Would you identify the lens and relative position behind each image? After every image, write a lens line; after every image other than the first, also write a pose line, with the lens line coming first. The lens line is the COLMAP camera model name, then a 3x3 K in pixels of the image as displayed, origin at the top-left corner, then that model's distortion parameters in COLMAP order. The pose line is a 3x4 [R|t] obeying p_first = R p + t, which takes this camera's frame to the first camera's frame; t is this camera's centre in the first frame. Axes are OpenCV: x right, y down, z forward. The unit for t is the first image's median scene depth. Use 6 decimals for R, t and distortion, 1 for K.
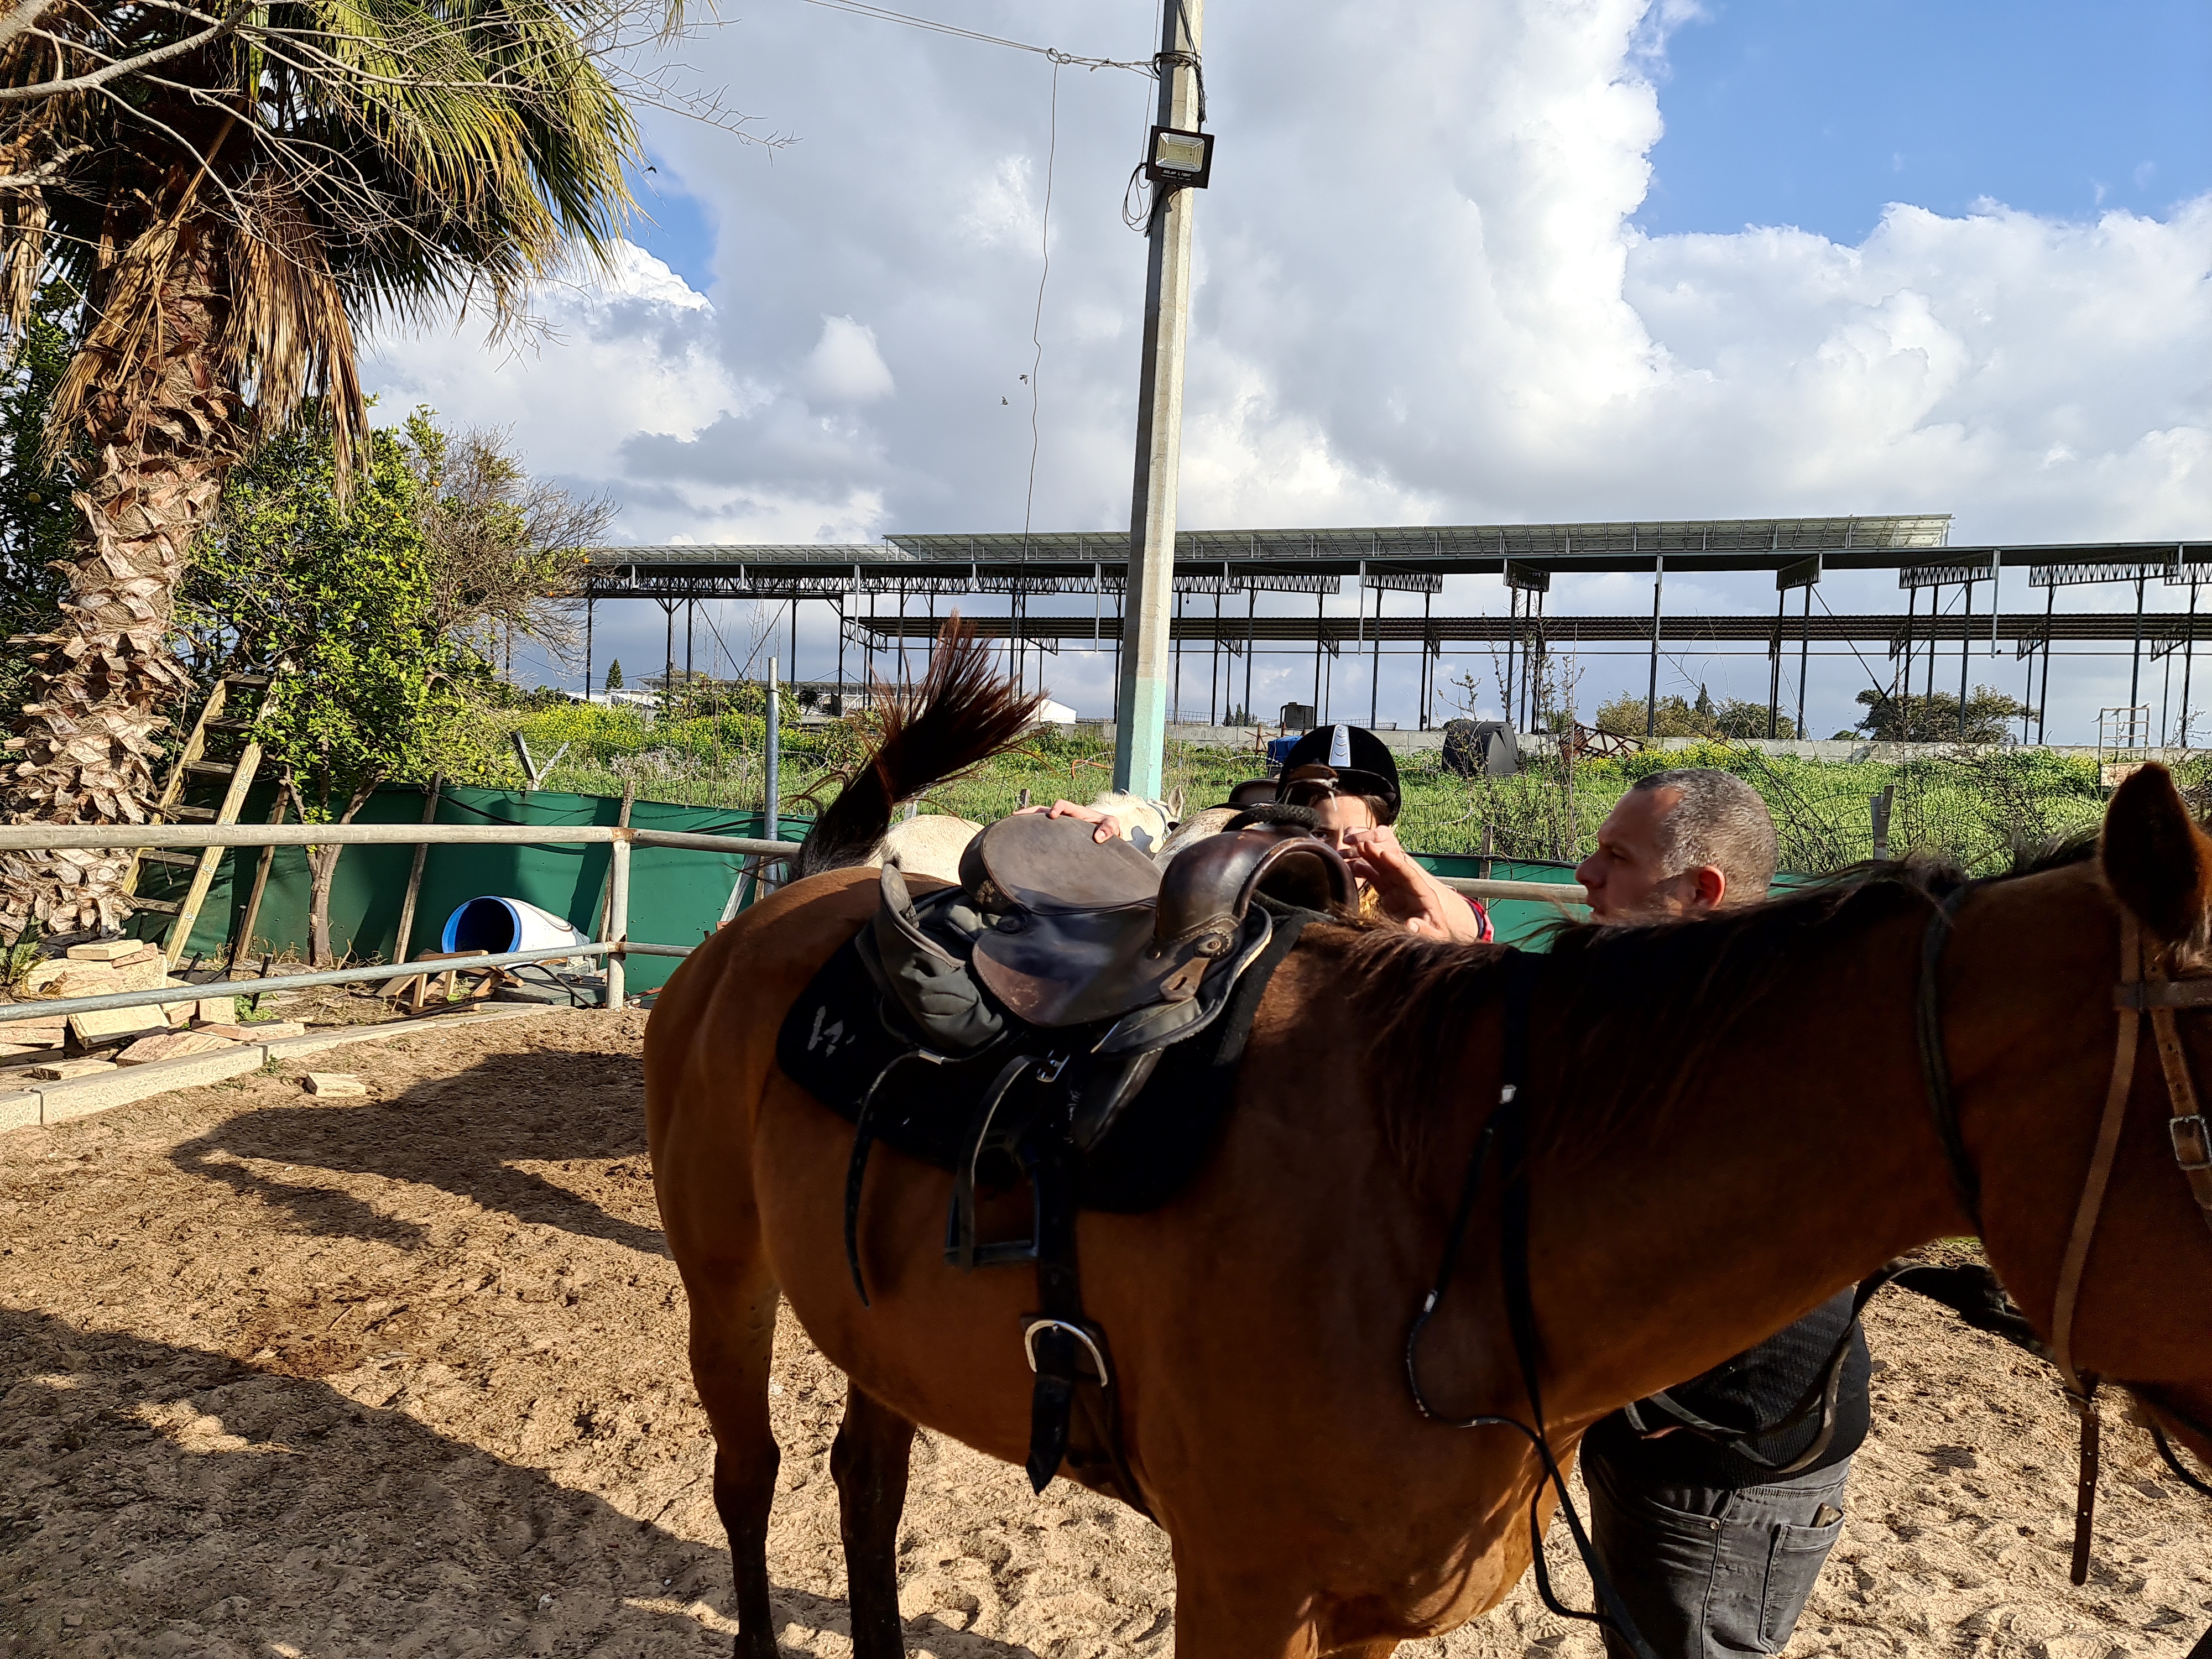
lens RADIAL K [[1627.5, 0, 1113.7], [0, 1627.5, 869.4], [0, 0, 1]] dist [0.129331, -0.135348]
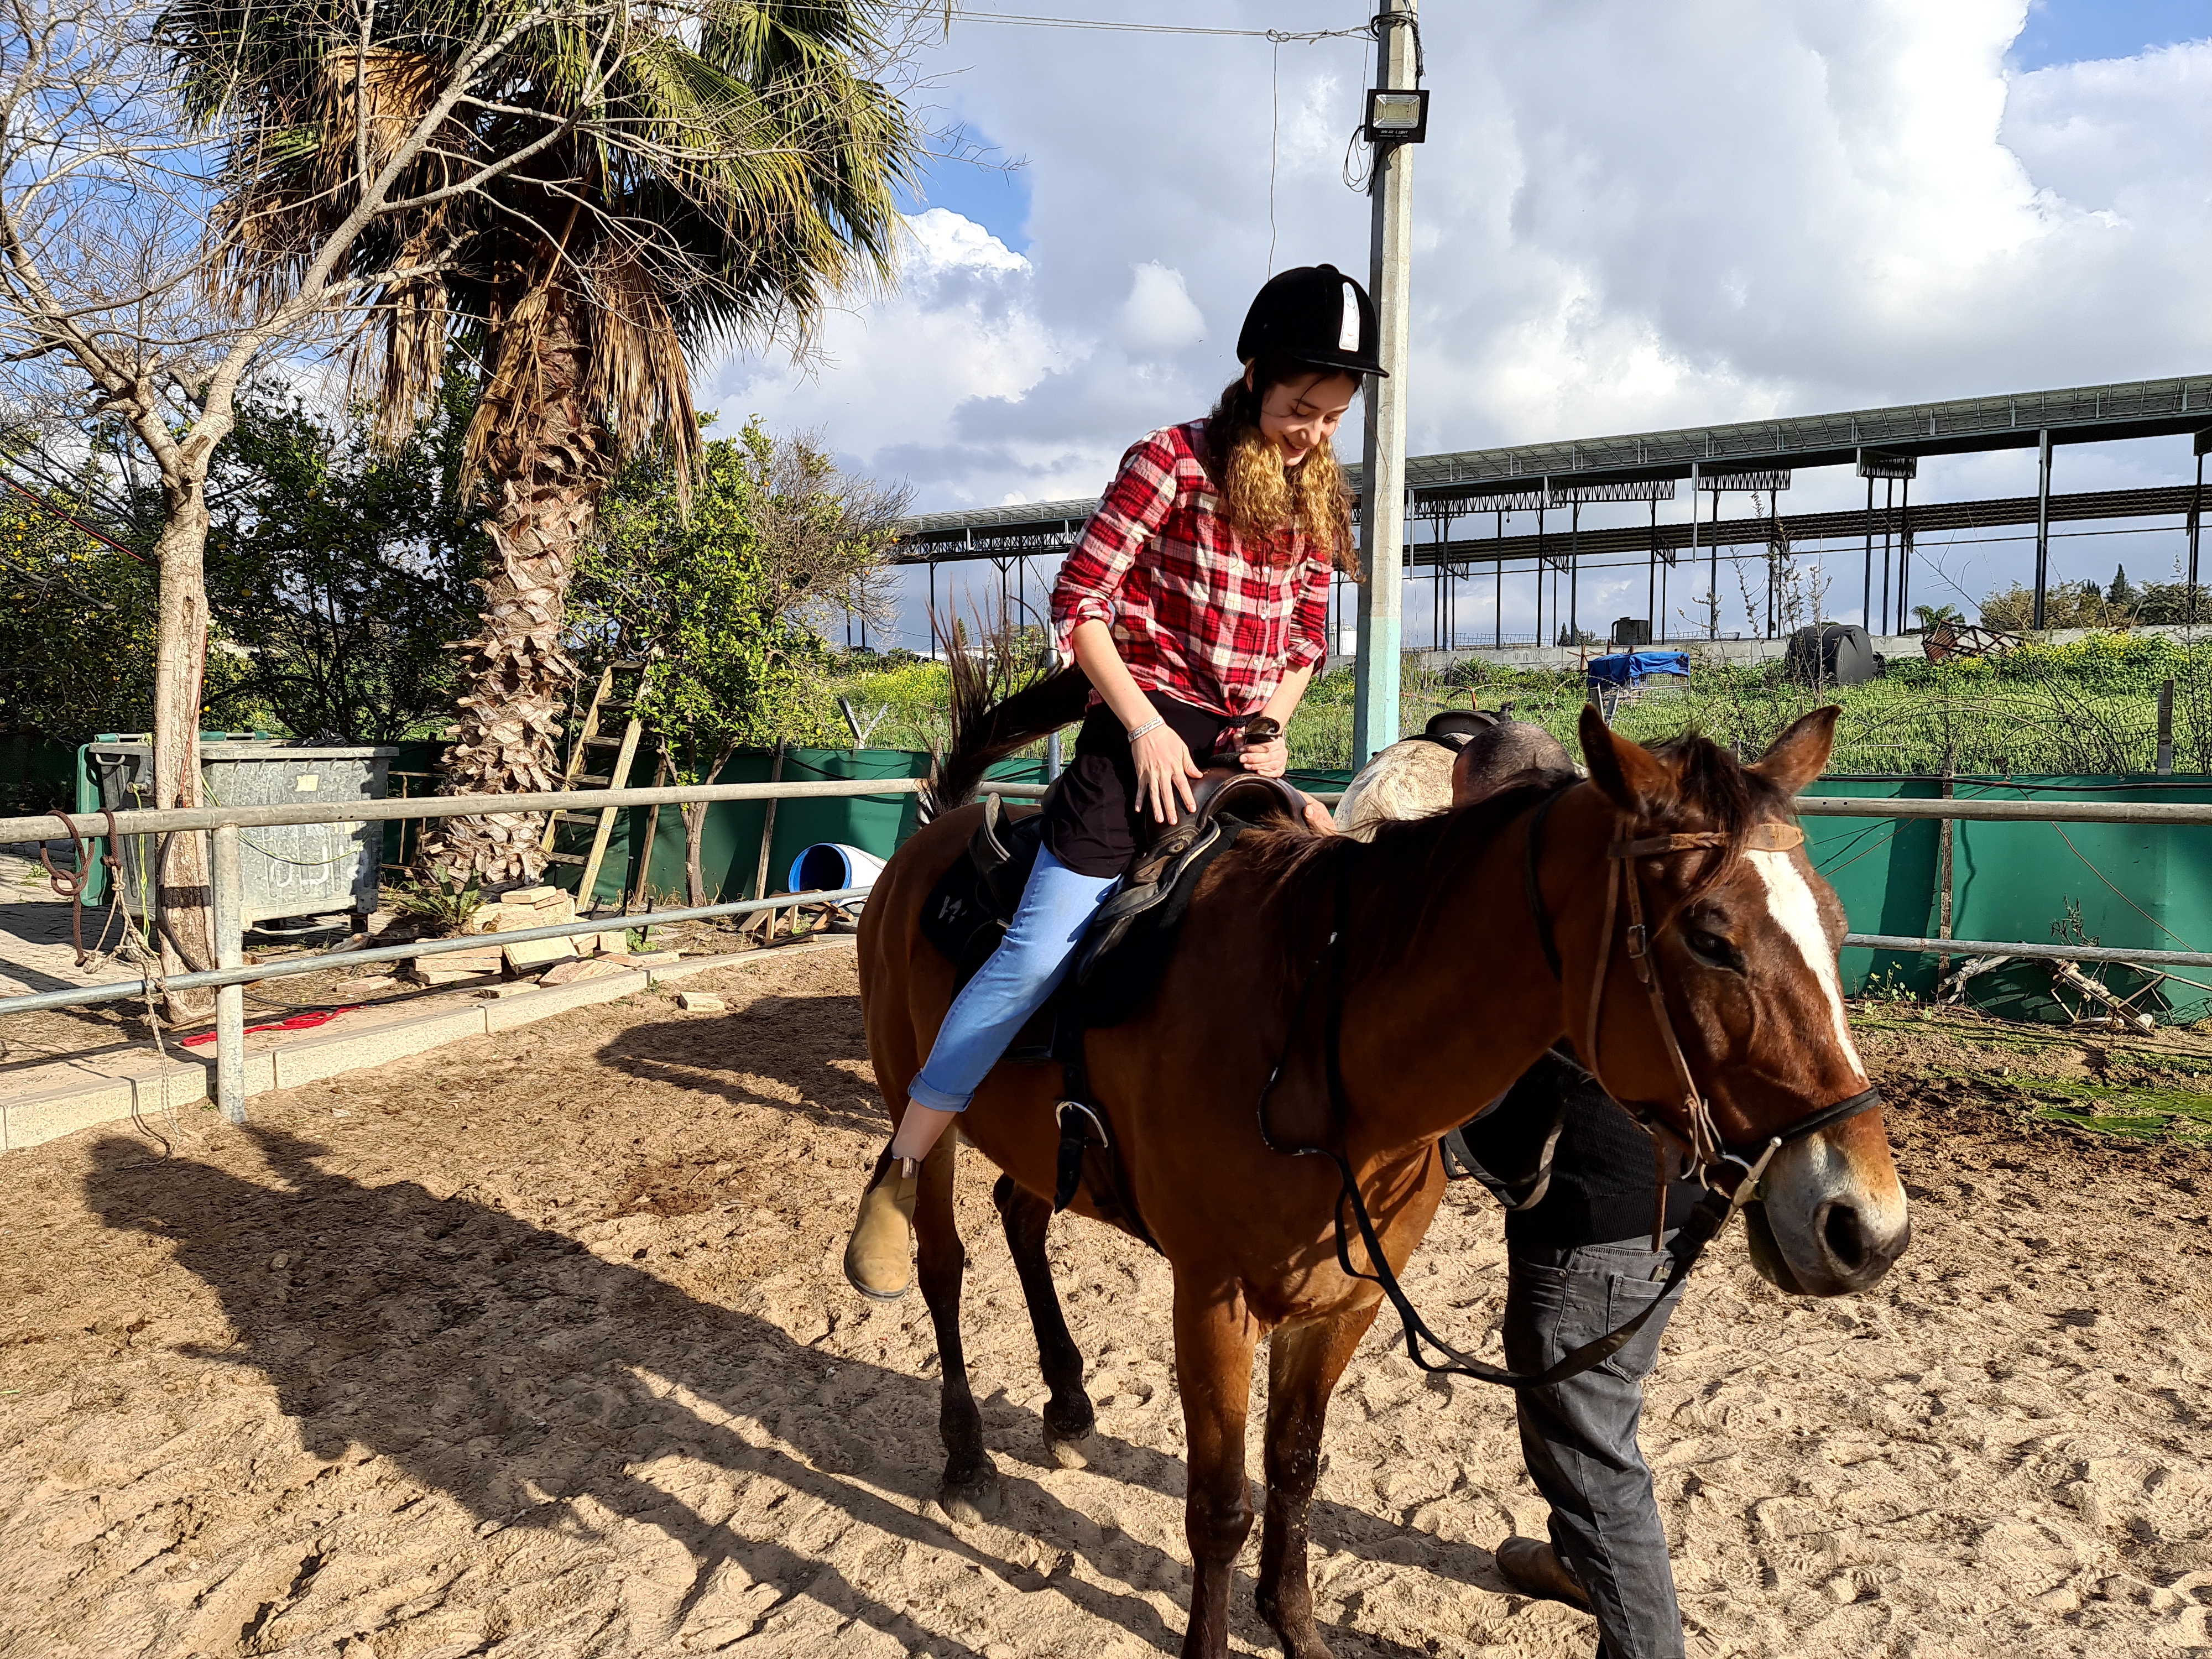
lens RADIAL K [[1661.0, 0, 1105.0], [0, 1661.0, 887.9], [0, 0, 1]] dist [0.059705, 0.001146]
pose [[0.974776, -0.025786, -0.221689, 0.083389], [0.036637, 0.998316, 0.044977, 0.003079], [0.220156, -0.051964, 0.974080, -0.103686]]
